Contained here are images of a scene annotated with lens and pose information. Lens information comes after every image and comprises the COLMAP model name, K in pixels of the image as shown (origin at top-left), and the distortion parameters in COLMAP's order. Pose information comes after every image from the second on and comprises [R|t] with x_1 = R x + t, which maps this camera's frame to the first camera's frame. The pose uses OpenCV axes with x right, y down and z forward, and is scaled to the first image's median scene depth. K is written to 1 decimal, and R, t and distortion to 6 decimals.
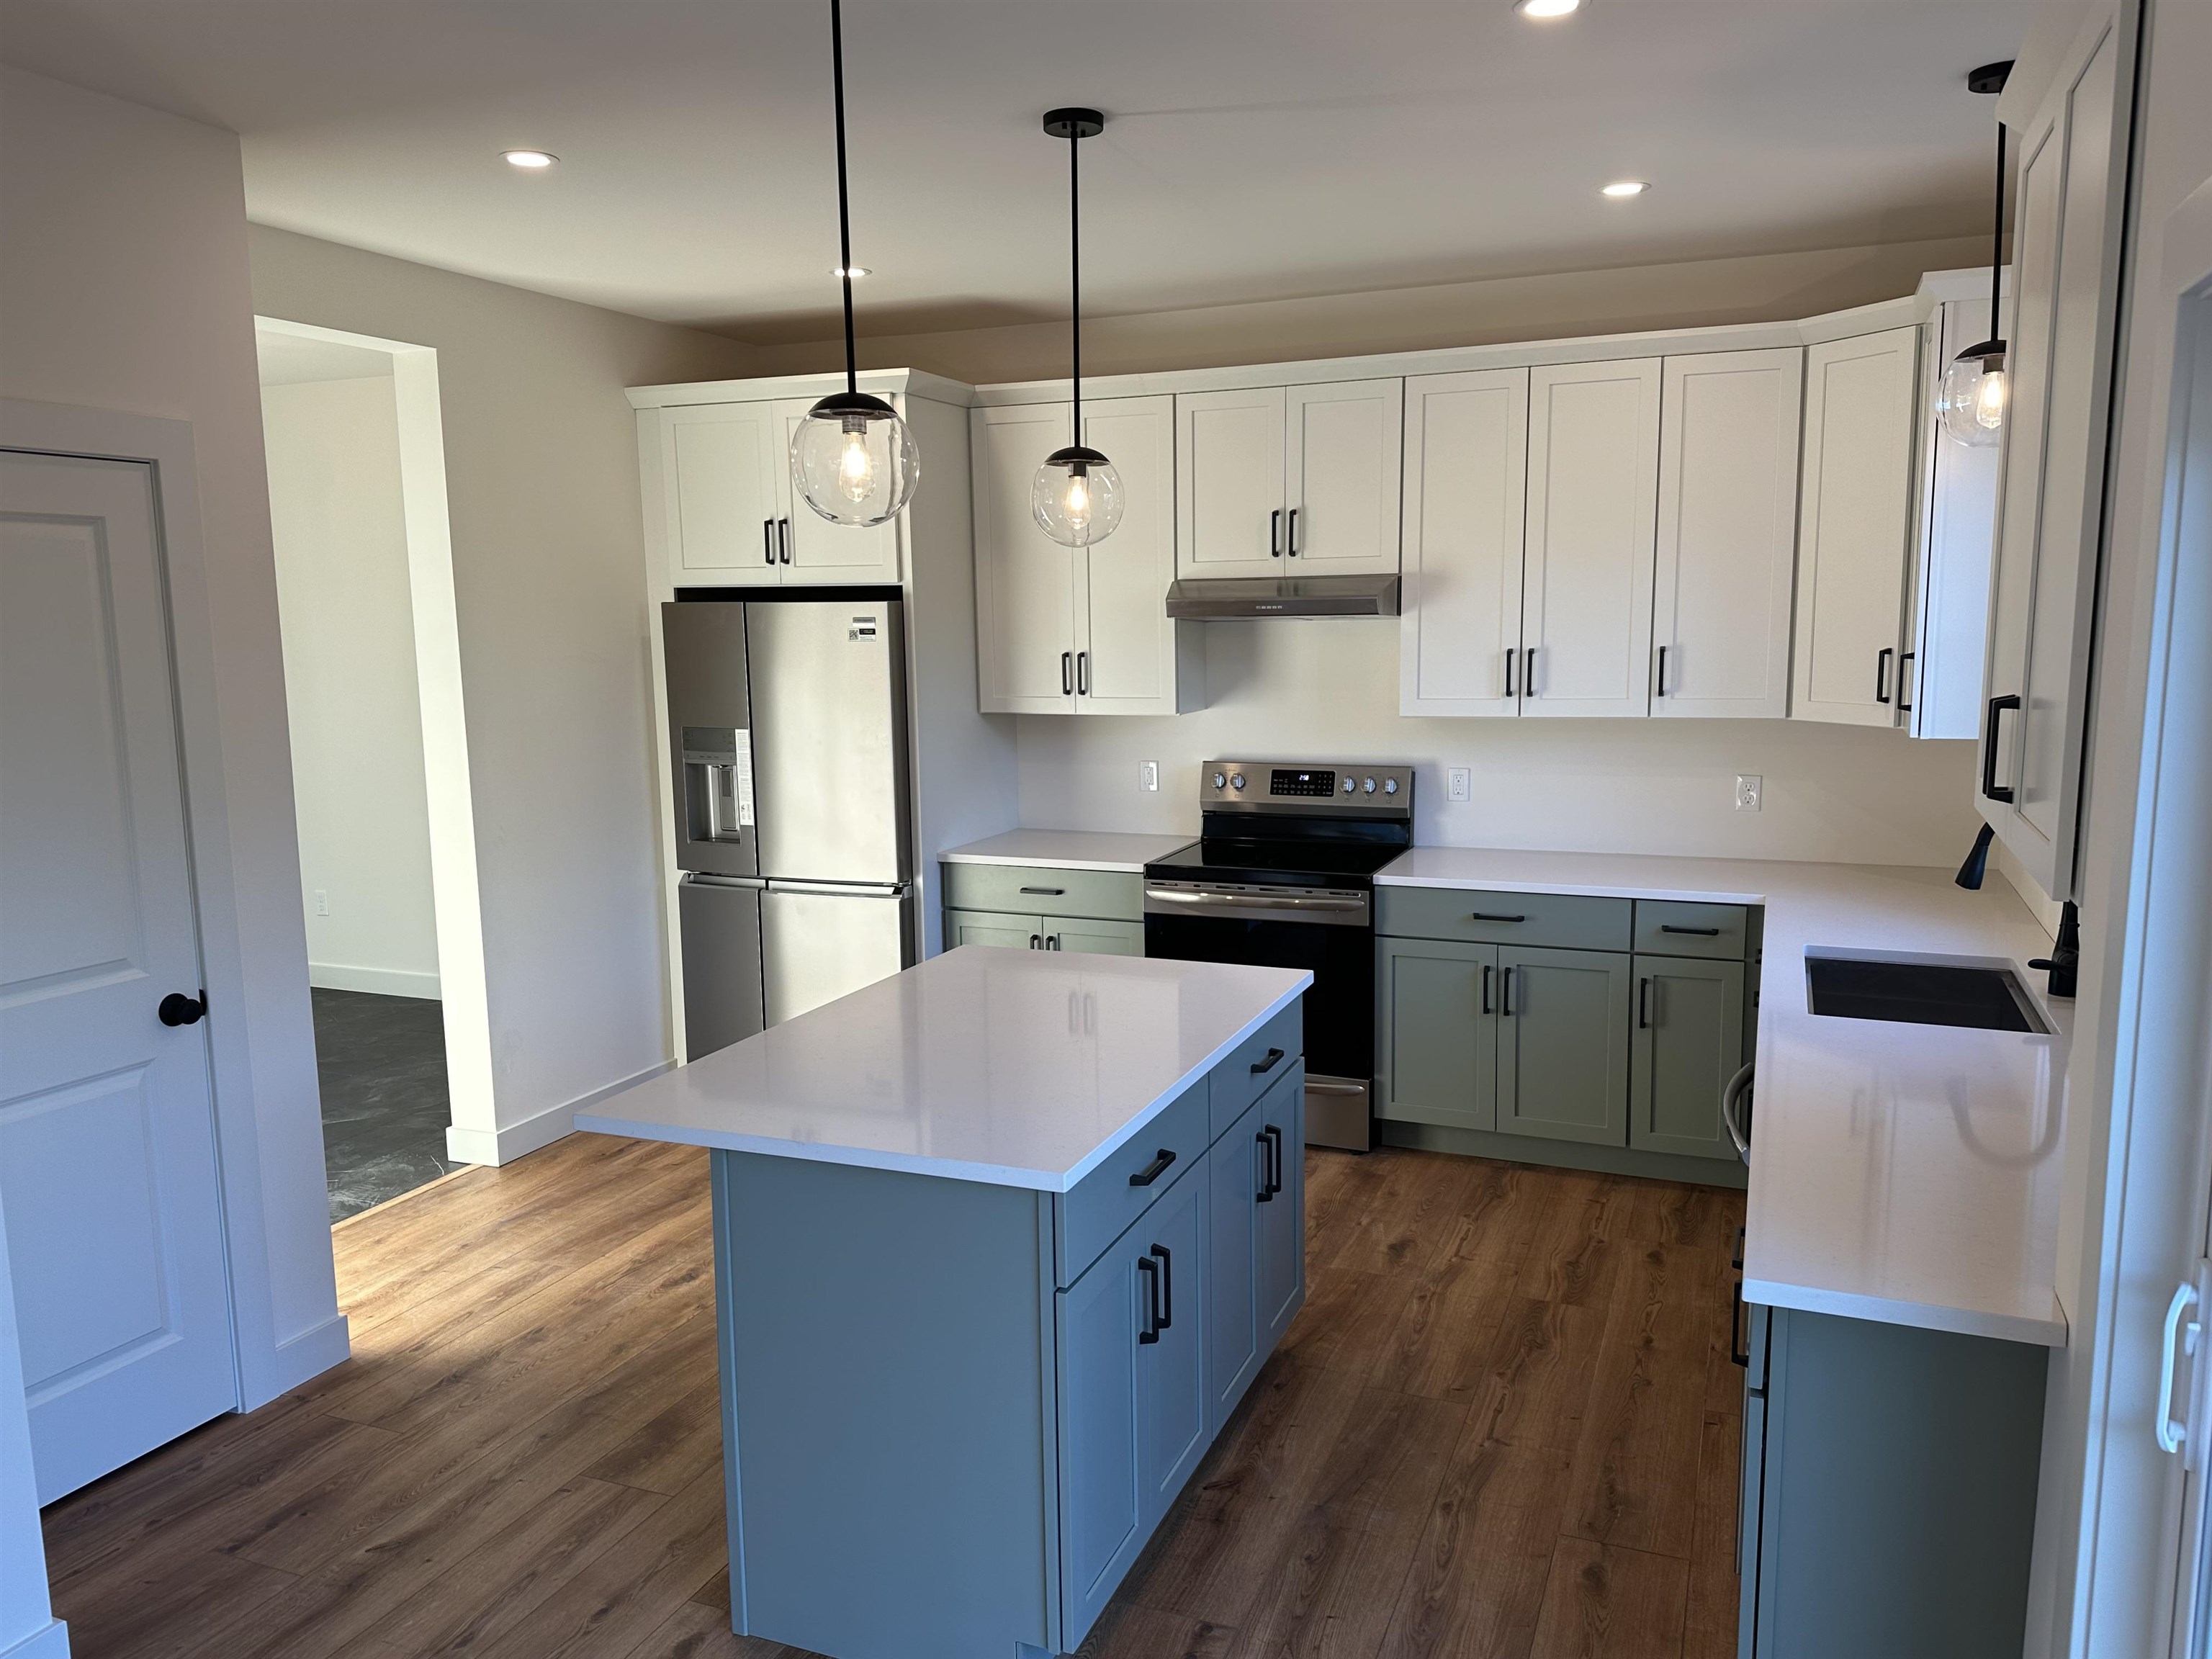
lens RADIAL K [[1590.9, 0, 1122.7], [0, 1590.9, 836.9], [0, 0, 1]] dist [0.081976, -0.062553]
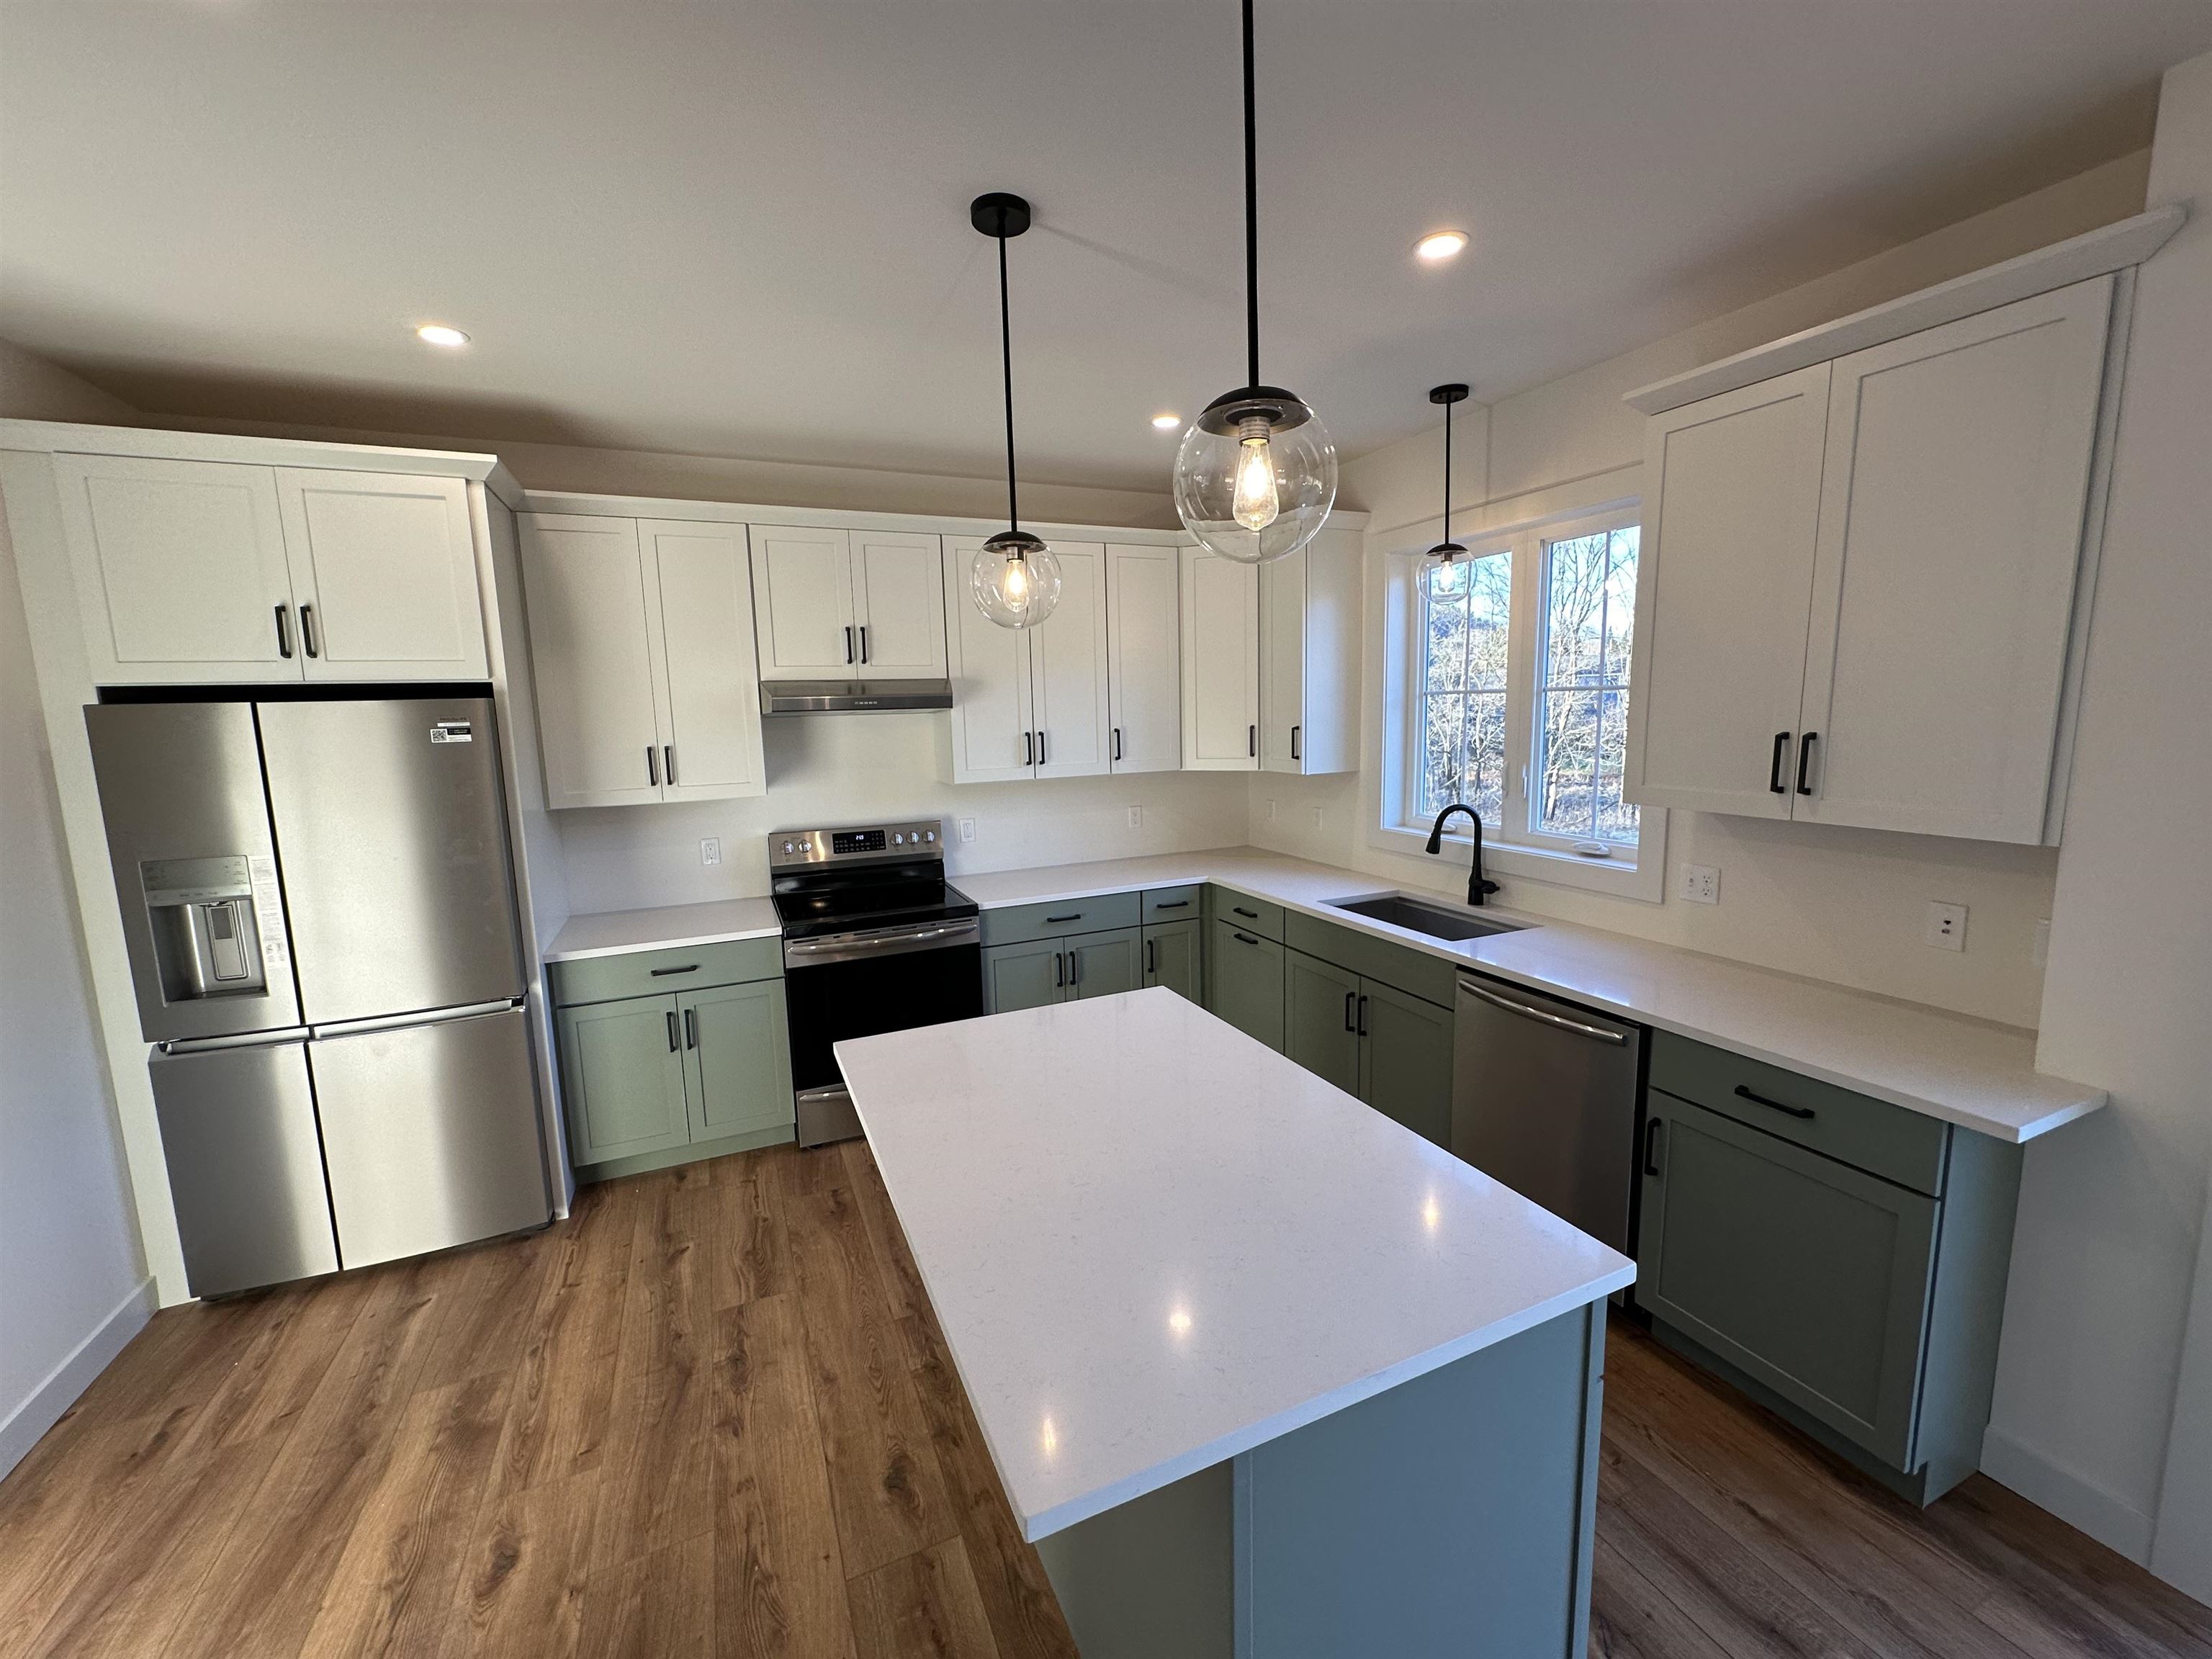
lens RADIAL K [[880.5, 0, 1103.2], [0, 880.5, 827.9], [0, 0, 1]] dist [-0.002663, 0.001133]
pose [[0.691229, -0.102558, 0.715321, -0.296896], [0.118988, 0.992520, 0.027321, -0.047361], [-0.712772, 0.066229, 0.698262, 0.419057]]
